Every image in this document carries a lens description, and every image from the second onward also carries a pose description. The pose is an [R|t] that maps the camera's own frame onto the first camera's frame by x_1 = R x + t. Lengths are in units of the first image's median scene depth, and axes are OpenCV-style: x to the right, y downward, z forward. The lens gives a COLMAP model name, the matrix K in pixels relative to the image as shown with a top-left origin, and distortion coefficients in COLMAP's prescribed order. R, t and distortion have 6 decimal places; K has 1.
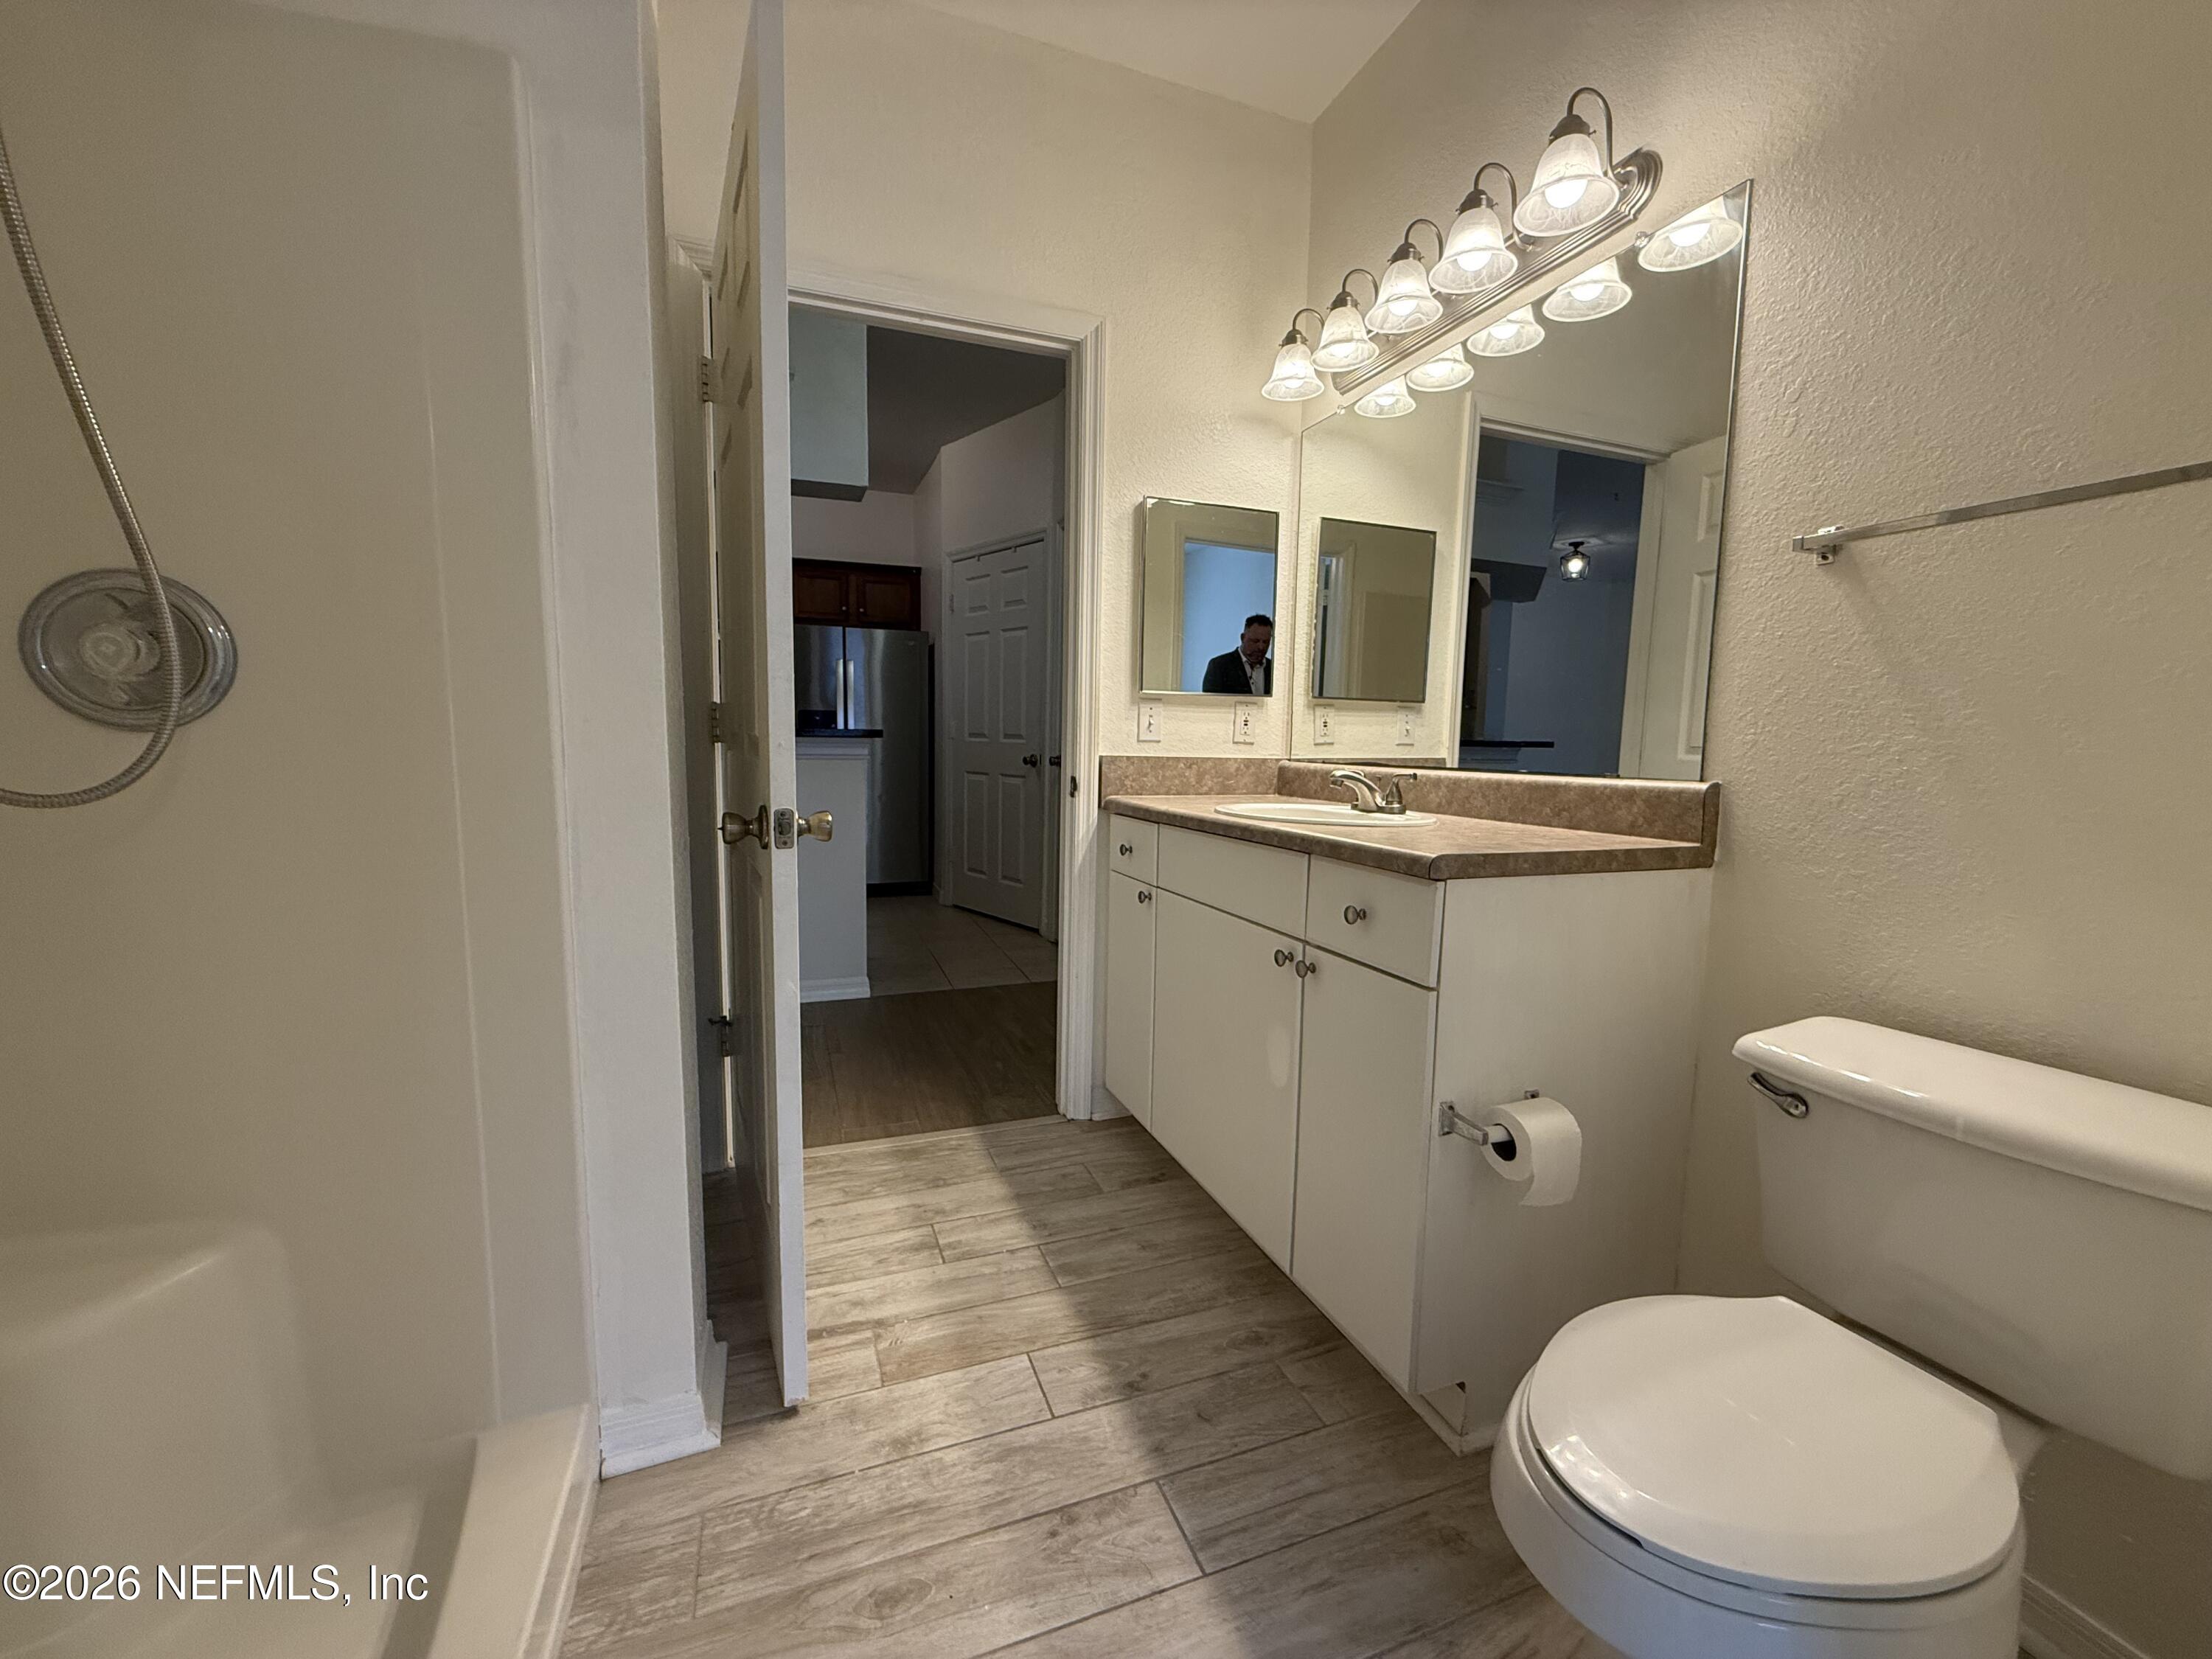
lens RADIAL K [[880.6, 0, 1100.8], [0, 880.6, 824.1], [0, 0, 1]] dist [0.002162, -0.000687]
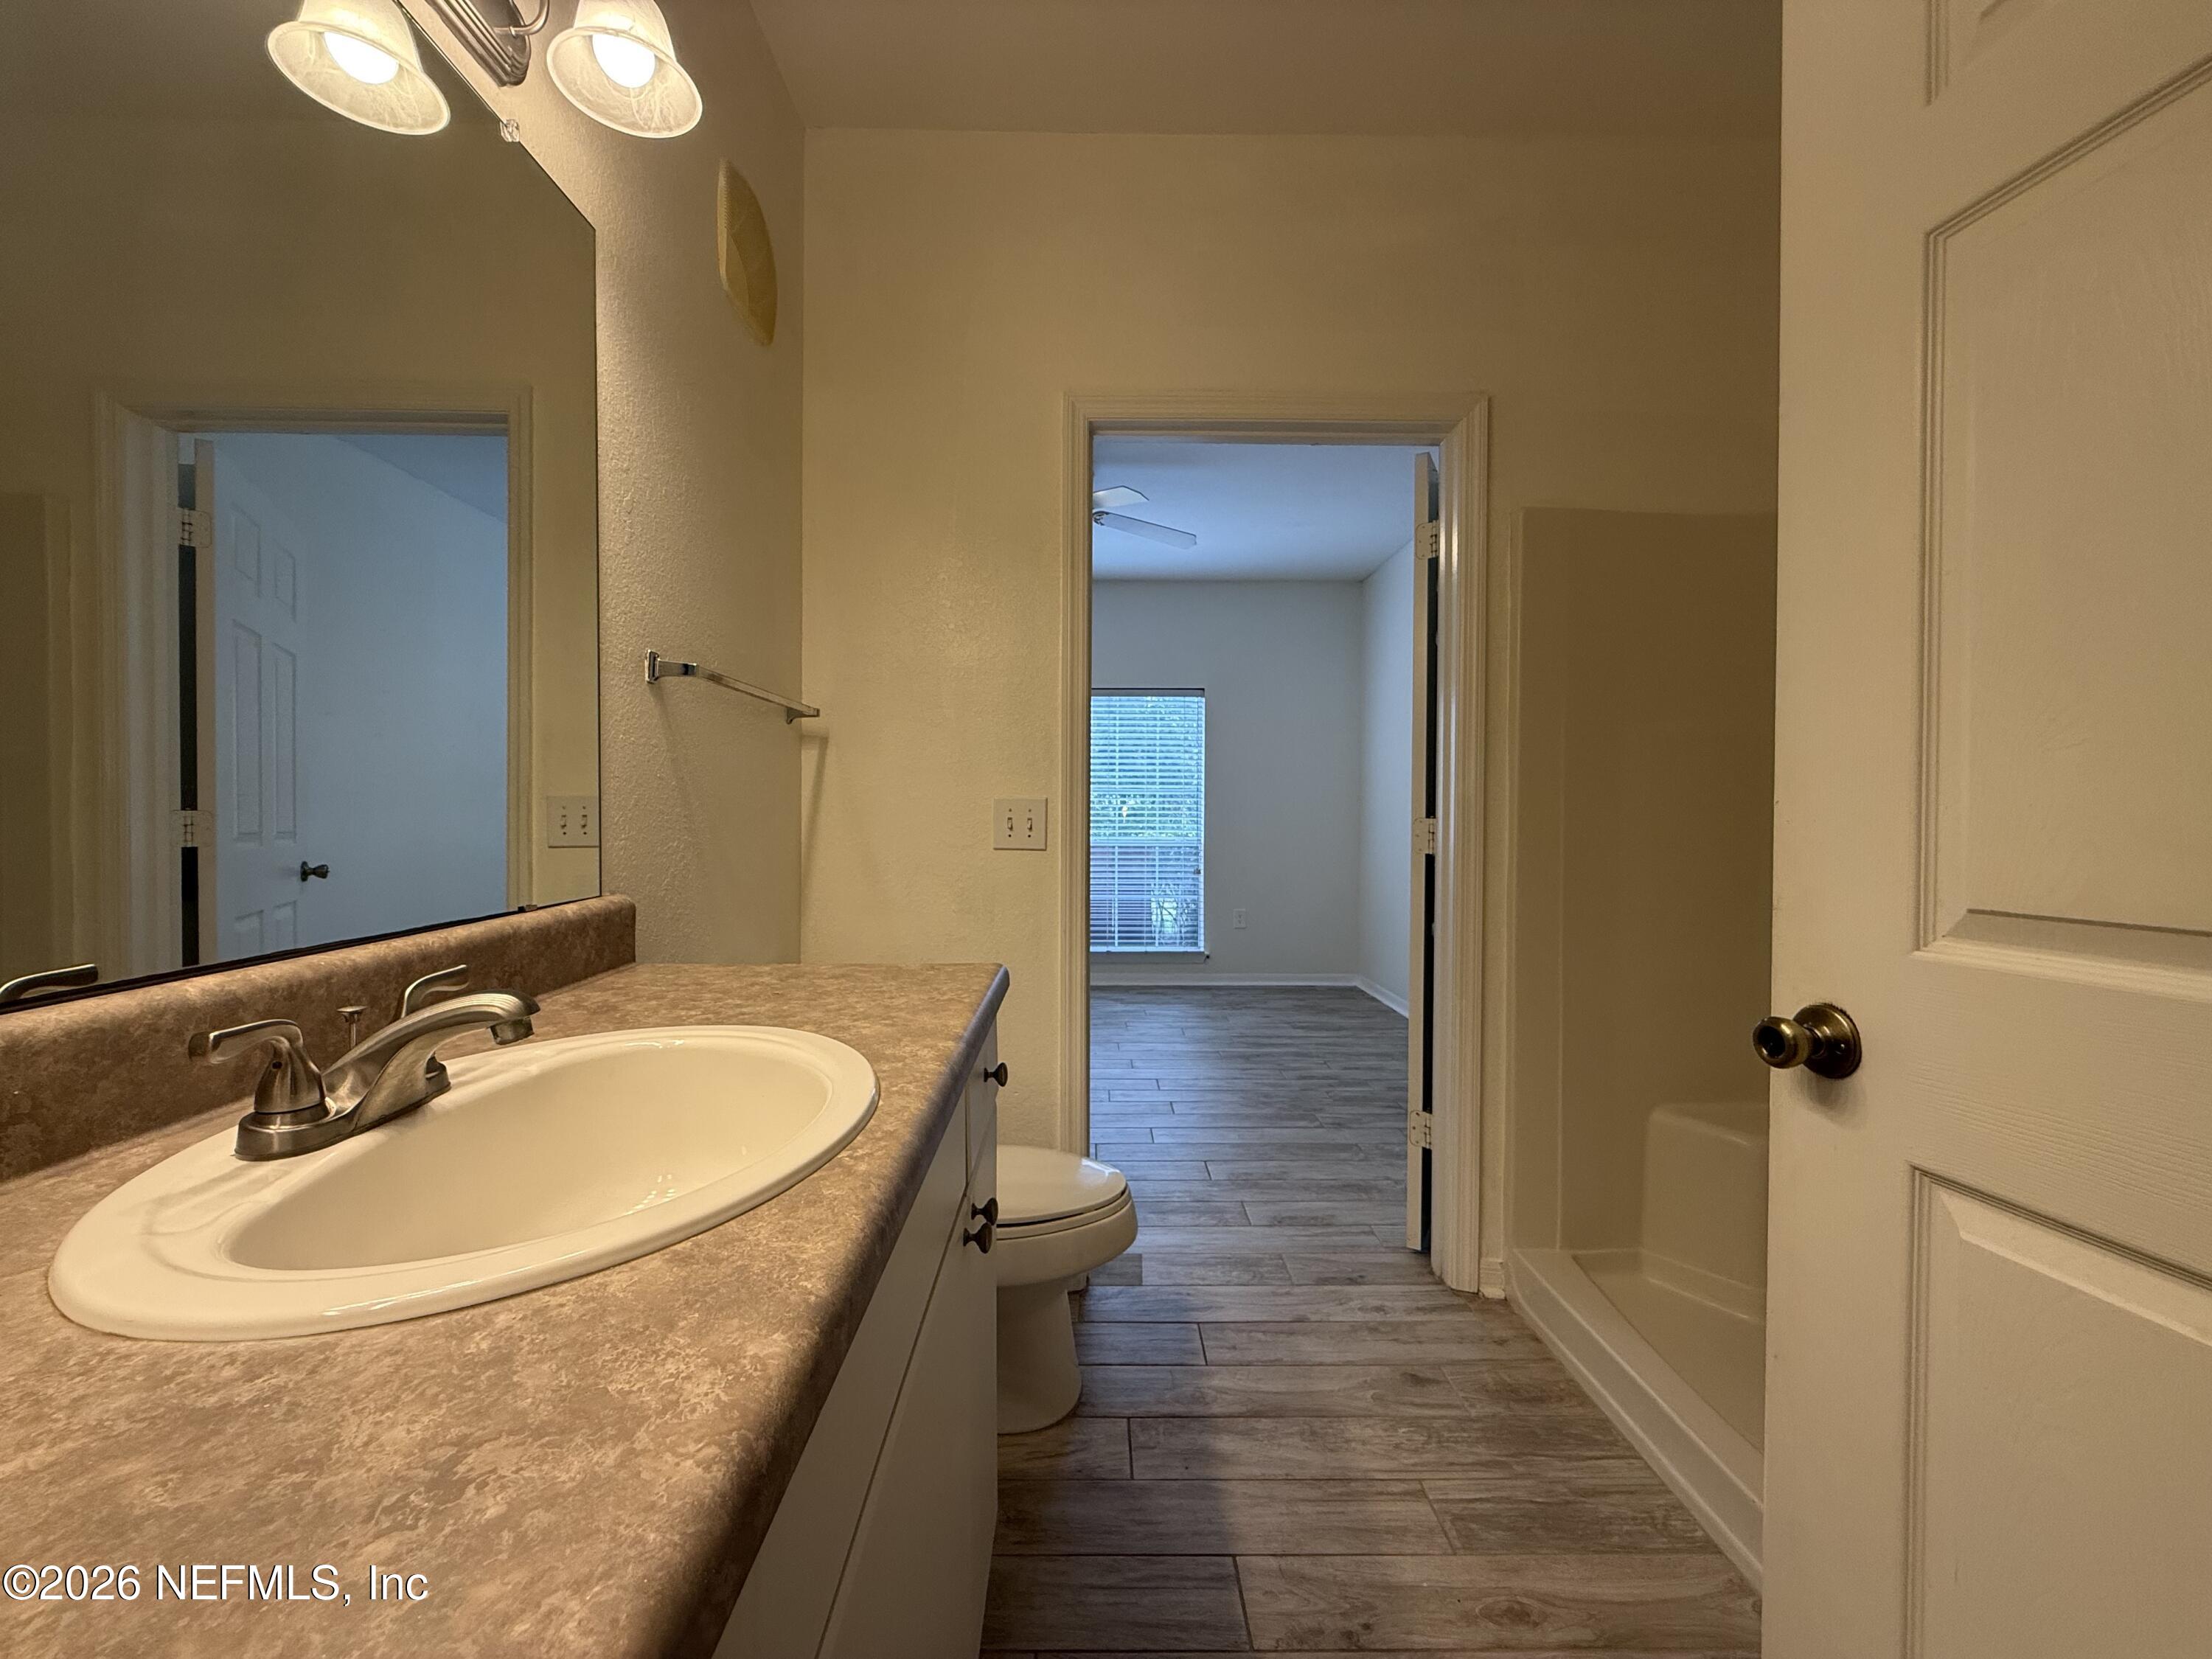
lens RADIAL K [[880.6, 0, 1106.2], [0, 880.6, 823.3], [0, 0, 1]] dist [0.002162, -0.000687]
pose [[-0.941882, -0.014533, 0.335630, -0.103939], [0.020630, 0.994676, 0.100964, -0.255345], [-0.335310, 0.102020, -0.936568, 2.071042]]
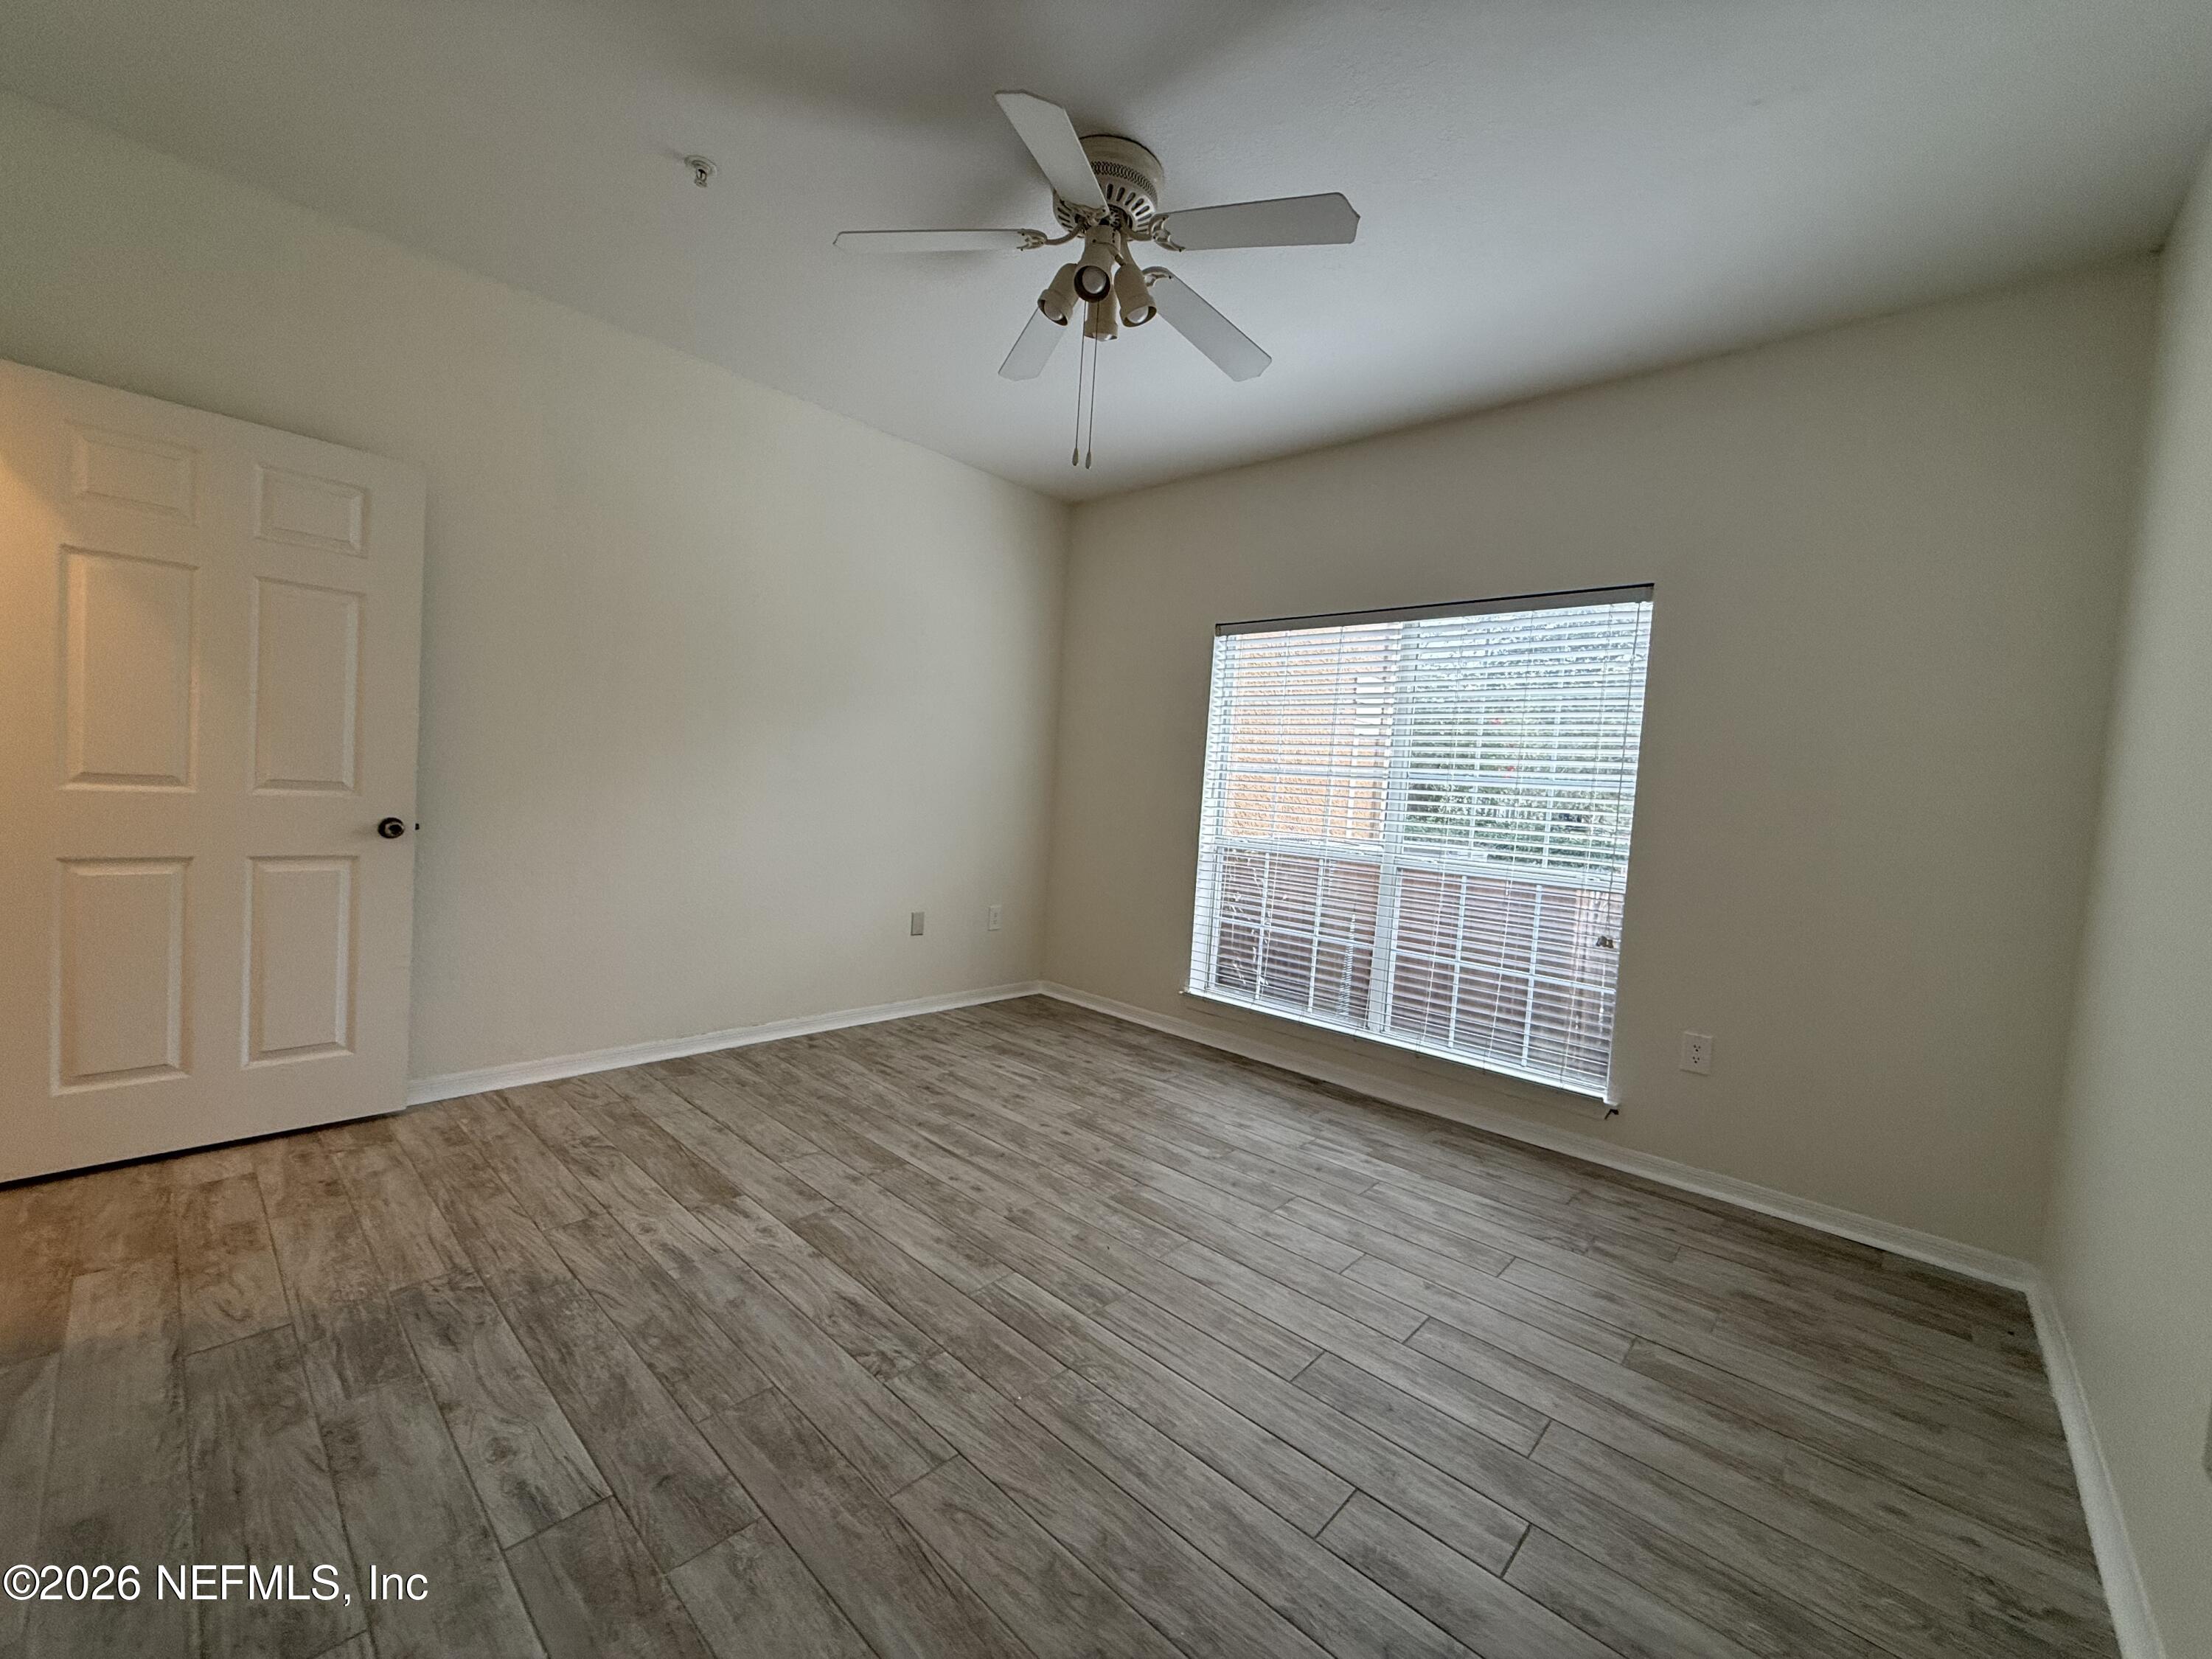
lens RADIAL K [[880.6, 0, 1099.0], [0, 880.6, 828.3], [0, 0, 1]] dist [0.002162, -0.000687]
pose [[-0.443353, -0.082690, 0.892525, -0.551701], [0.018270, 0.994695, 0.101232, -0.080646], [-0.896161, 0.061188, -0.439490, -0.459329]]
